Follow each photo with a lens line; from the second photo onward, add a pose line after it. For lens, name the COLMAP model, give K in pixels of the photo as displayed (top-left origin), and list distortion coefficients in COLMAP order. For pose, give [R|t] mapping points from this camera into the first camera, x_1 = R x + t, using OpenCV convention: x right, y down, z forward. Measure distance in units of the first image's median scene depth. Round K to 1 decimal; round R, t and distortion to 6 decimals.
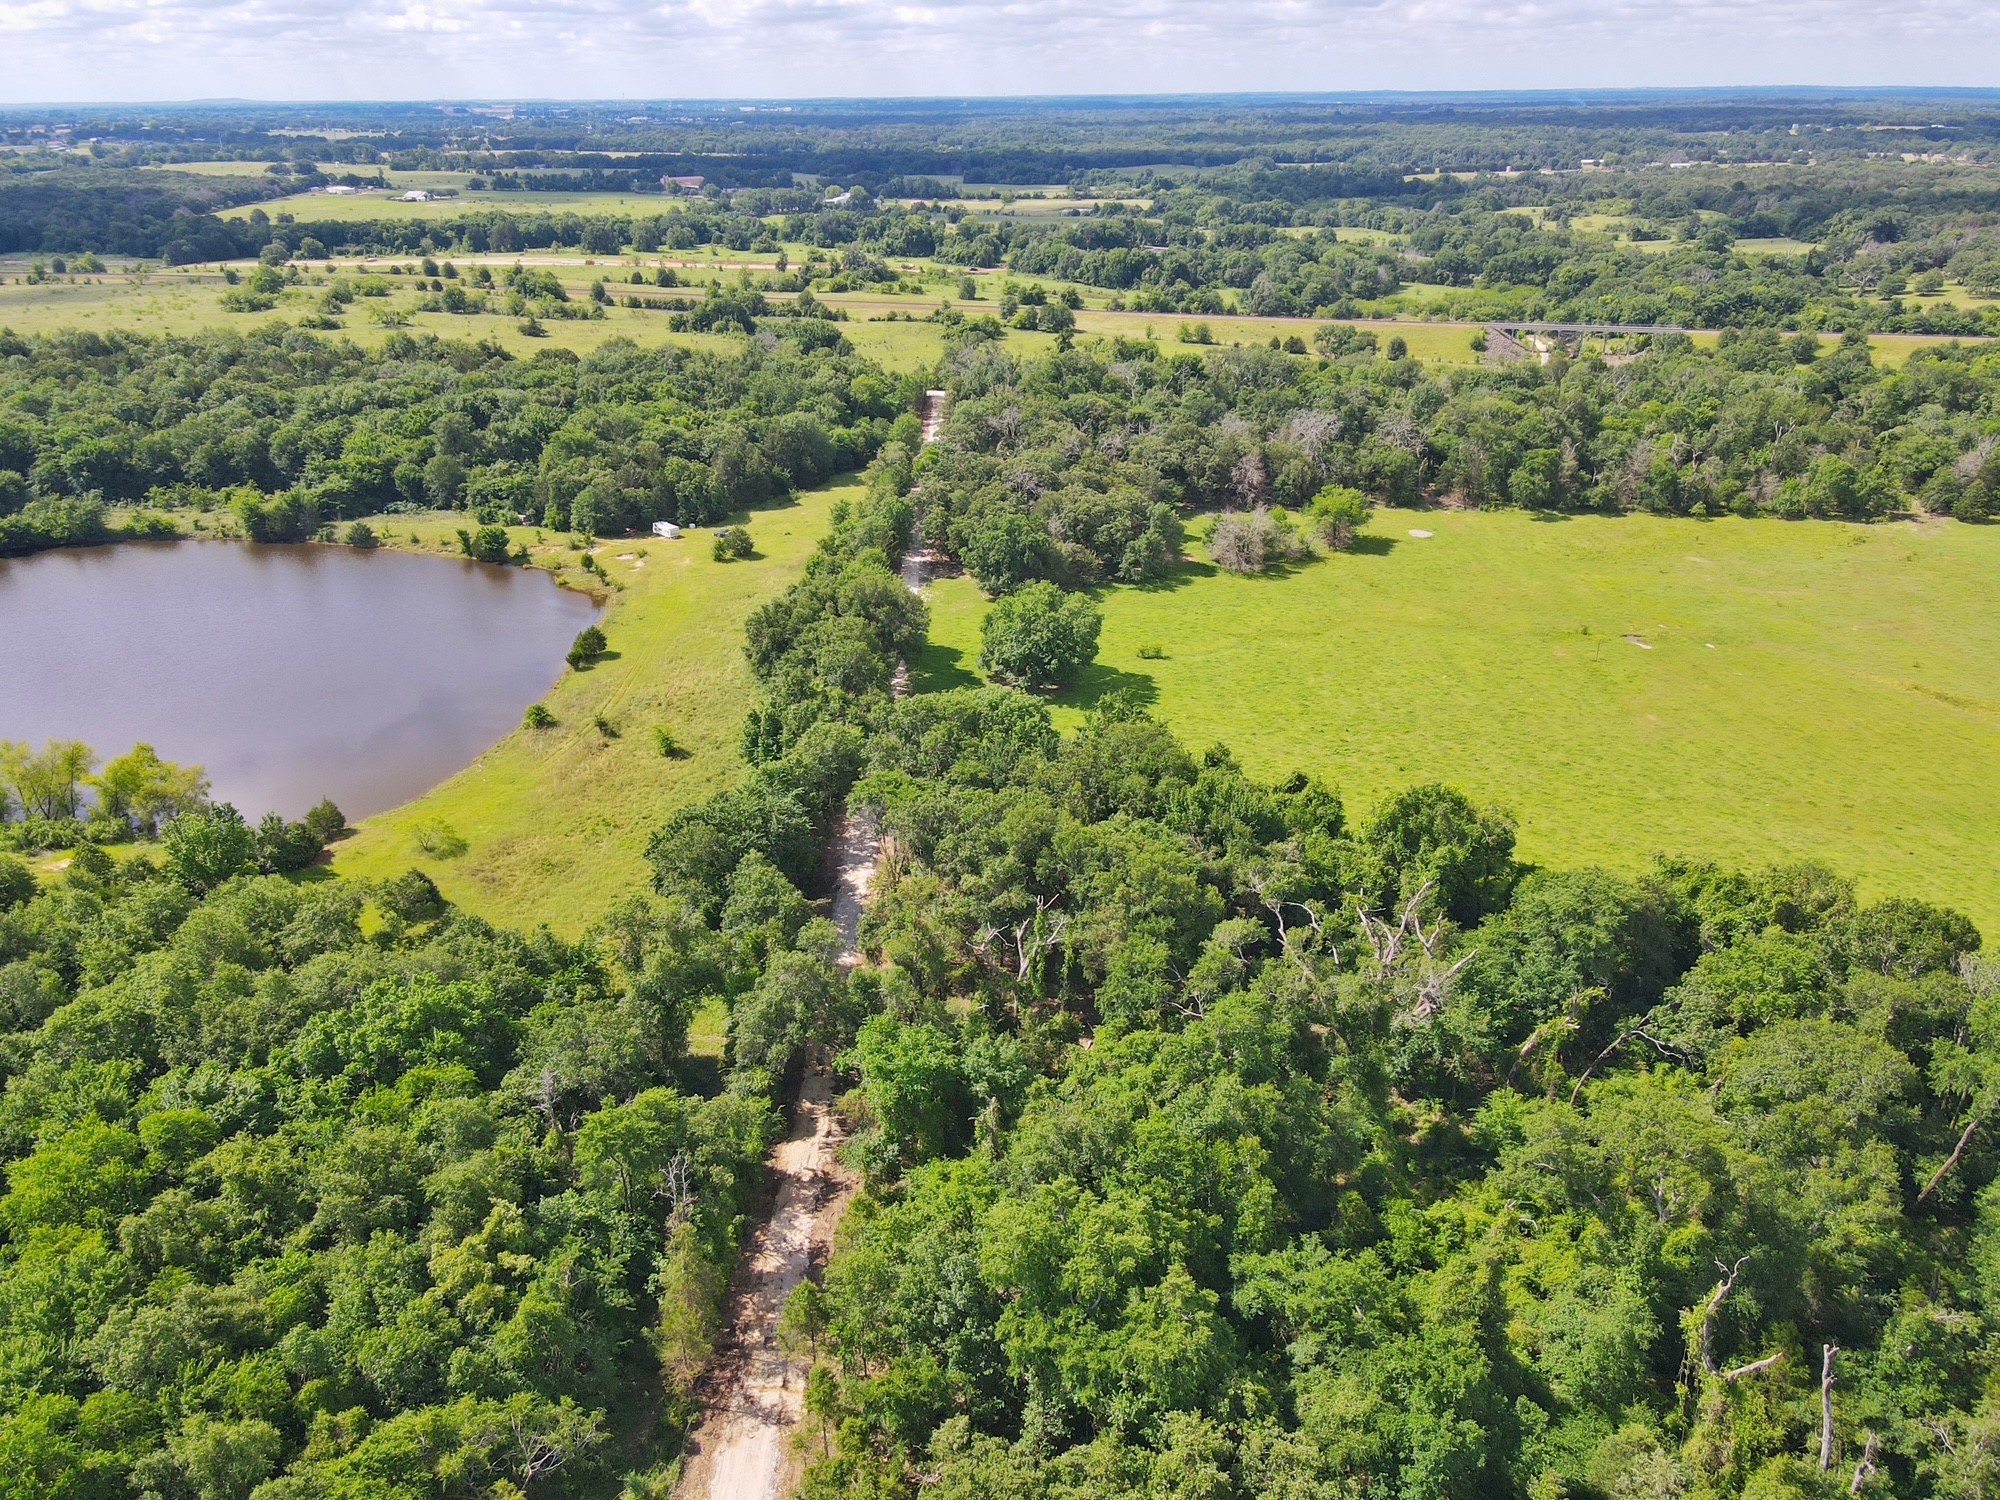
lens RADIAL K [[1471.3, 0, 994.8], [0, 1471.3, 752.8], [0, 0, 1]] dist [-0.003453, 0.036103]
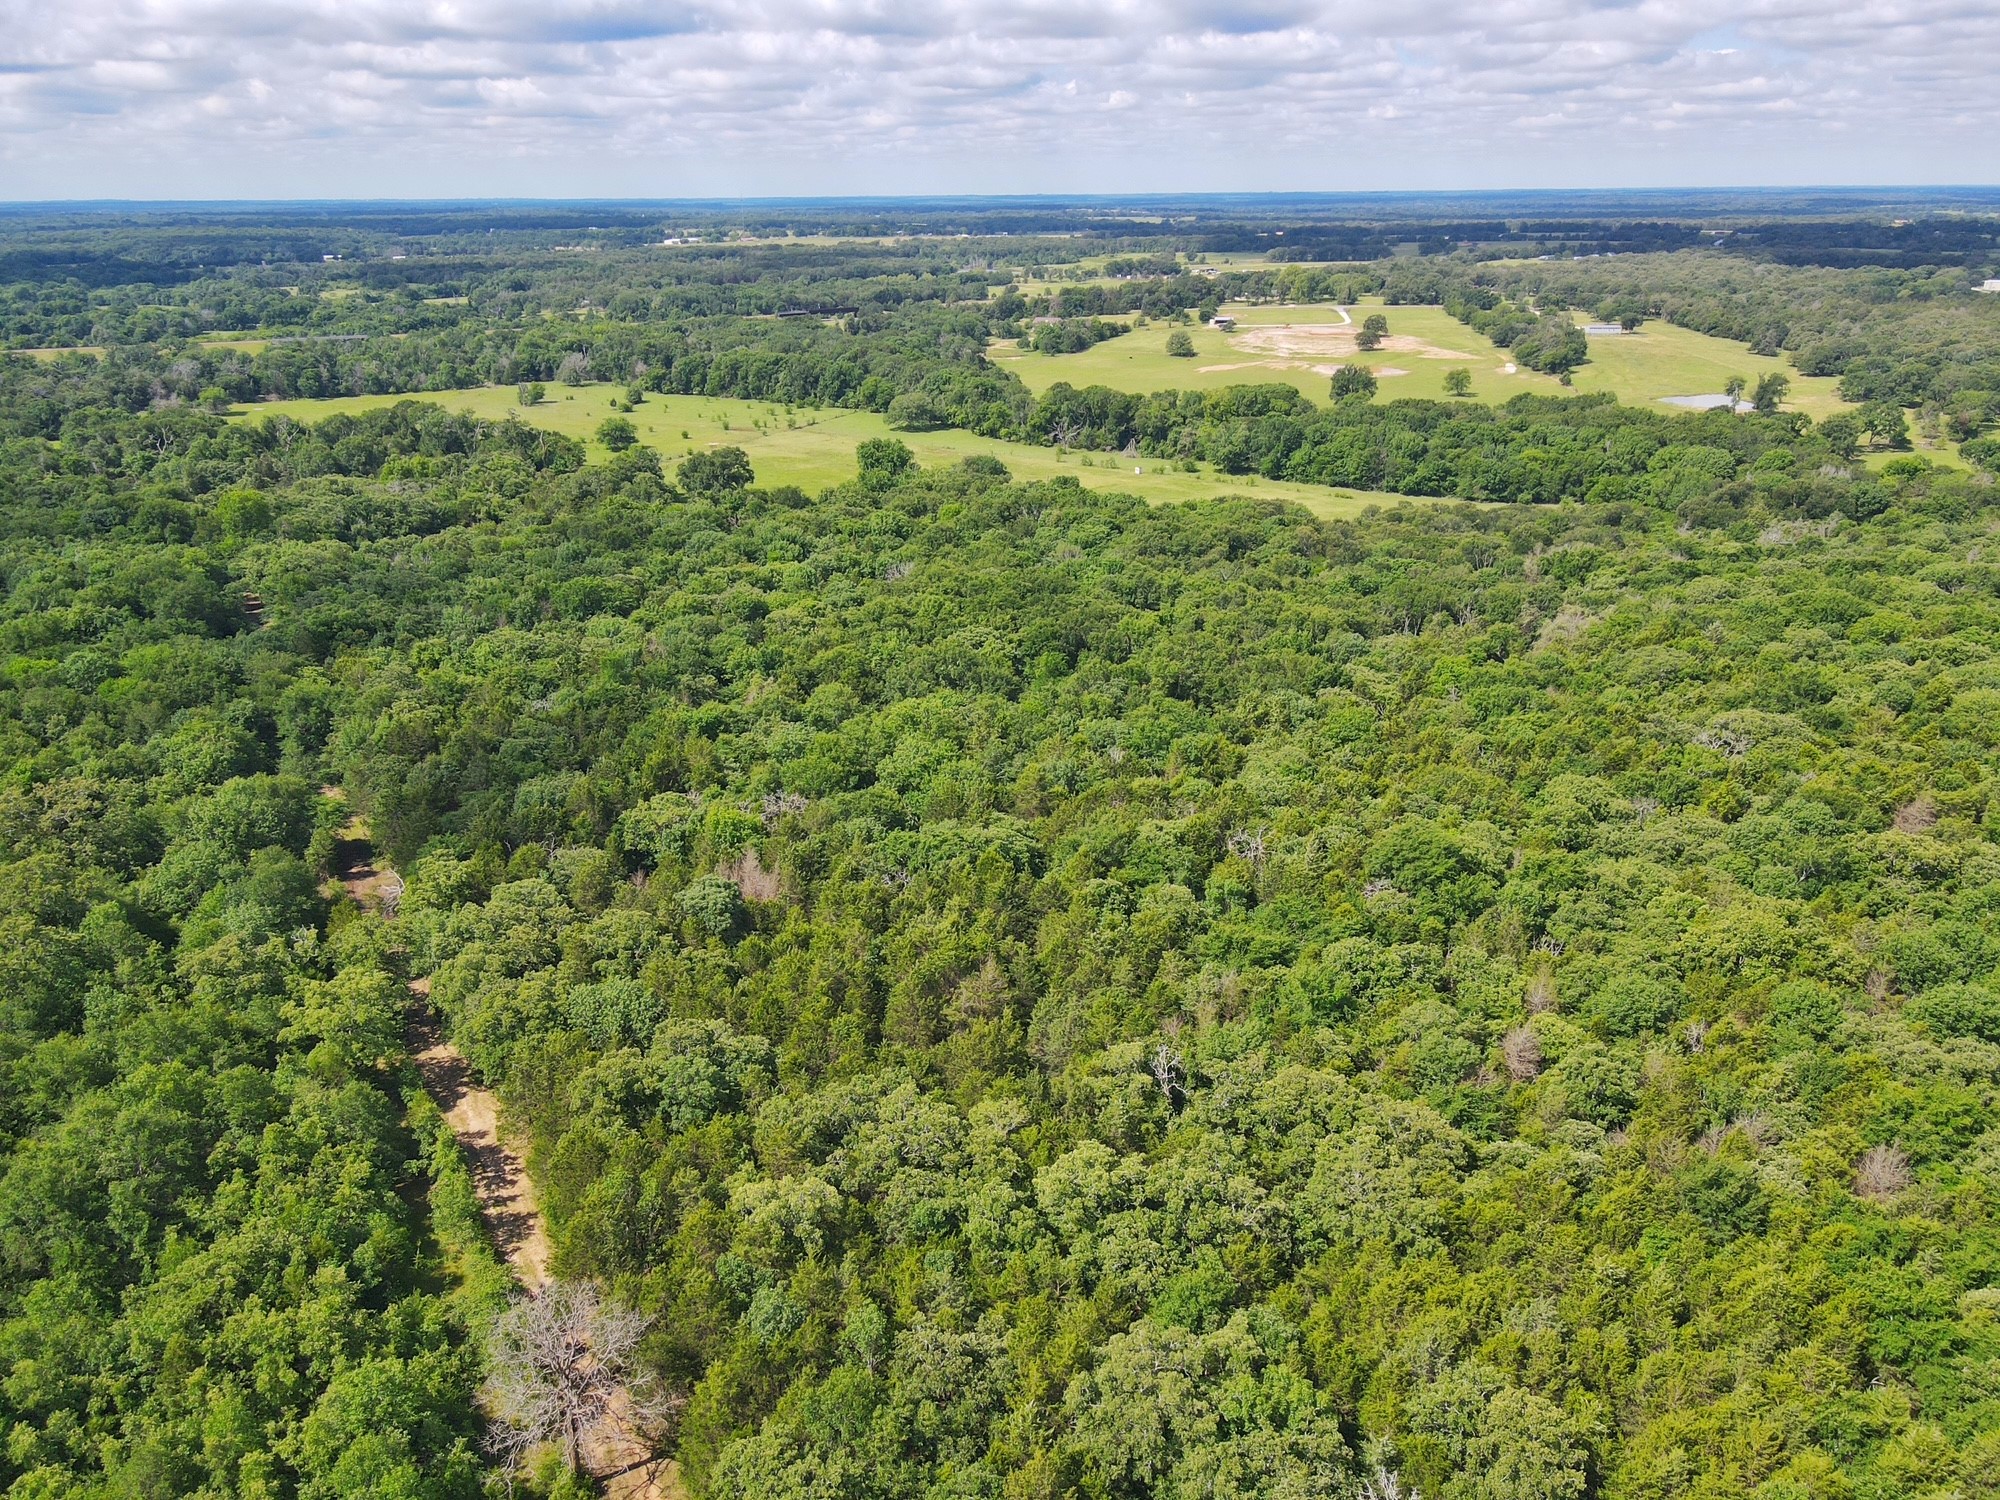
lens RADIAL K [[1471.3, 0, 994.8], [0, 1471.3, 752.8], [0, 0, 1]] dist [-0.003453, 0.036103]
pose [[0.730100, -0.251465, 0.635389, -0.192122], [0.289417, 0.956105, 0.045837, 0.248535], [-0.619025, 0.150426, 0.770831, -0.565736]]
